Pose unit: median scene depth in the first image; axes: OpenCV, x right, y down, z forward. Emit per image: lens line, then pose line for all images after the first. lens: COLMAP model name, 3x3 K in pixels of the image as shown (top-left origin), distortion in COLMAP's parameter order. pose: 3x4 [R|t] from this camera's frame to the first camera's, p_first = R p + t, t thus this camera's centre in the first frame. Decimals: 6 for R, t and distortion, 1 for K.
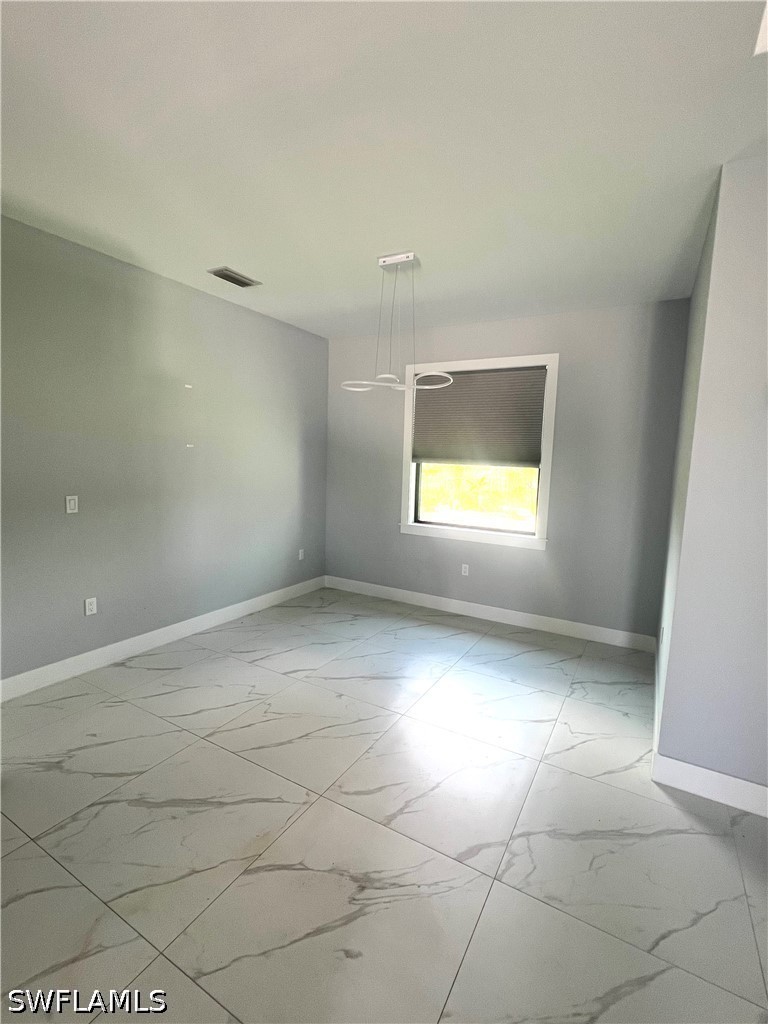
lens RADIAL K [[464.2, 0, 383.6], [0, 464.2, 515.6], [0, 0, 1]] dist [0.002380, 0.000717]
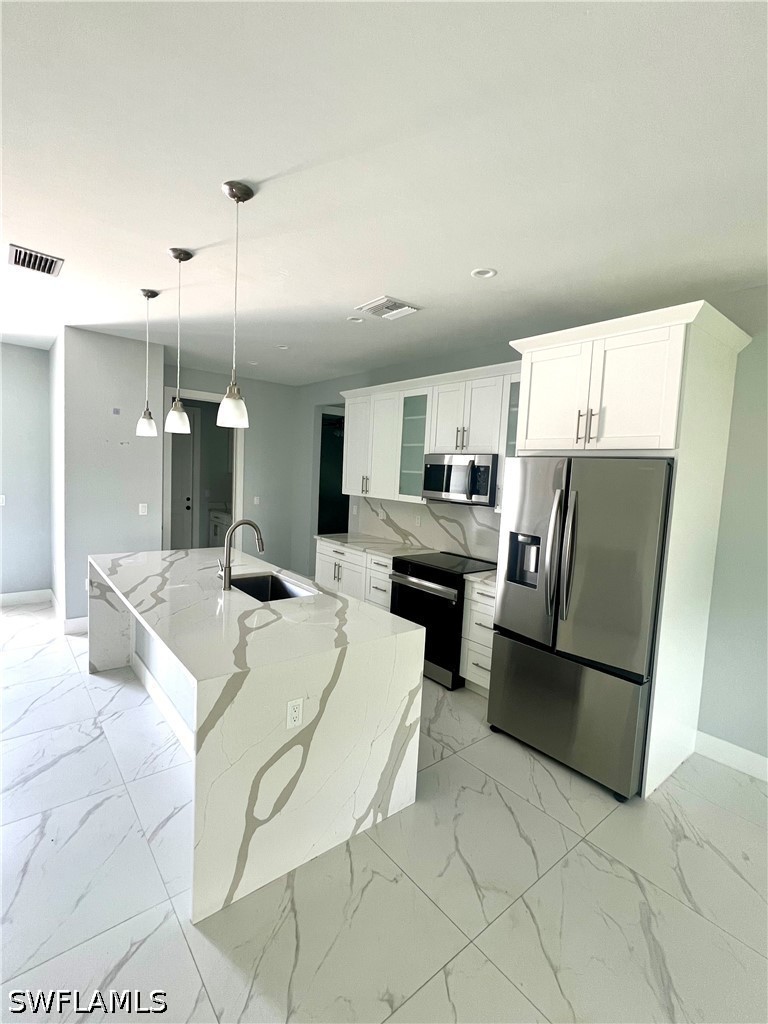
lens RADIAL K [[470.7, 0, 380.1], [0, 470.7, 509.7], [0, 0, 1]] dist [0.001410, 0.000325]
pose [[-0.350685, 0.030652, -0.935992, 0.229189], [-0.167629, 0.981268, 0.094940, -0.068176], [0.921369, 0.190193, -0.338978, 0.330010]]
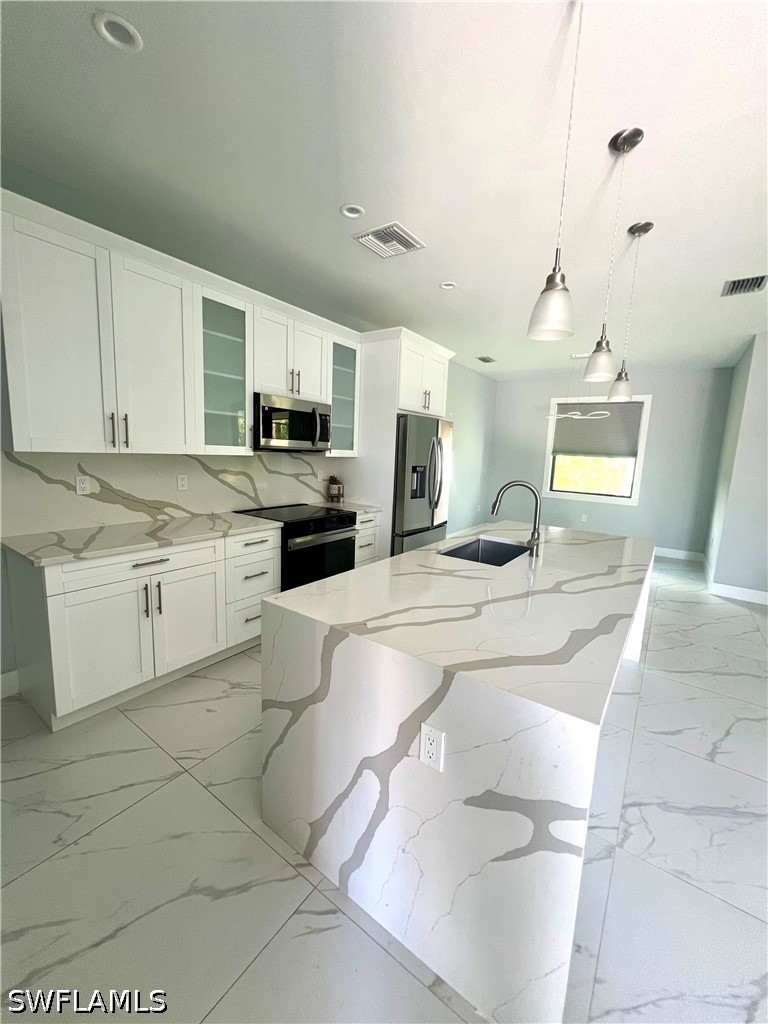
lens RADIAL K [[409.8, 0, 384.0], [0, 409.8, 512.0], [0, 0, 1]] dist [0.002325, 0.000149]
pose [[0.995741, 0.025515, -0.088591, -0.423750], [-0.022843, 0.999257, 0.031046, 0.063628], [0.089317, -0.028890, 0.995584, -0.571978]]
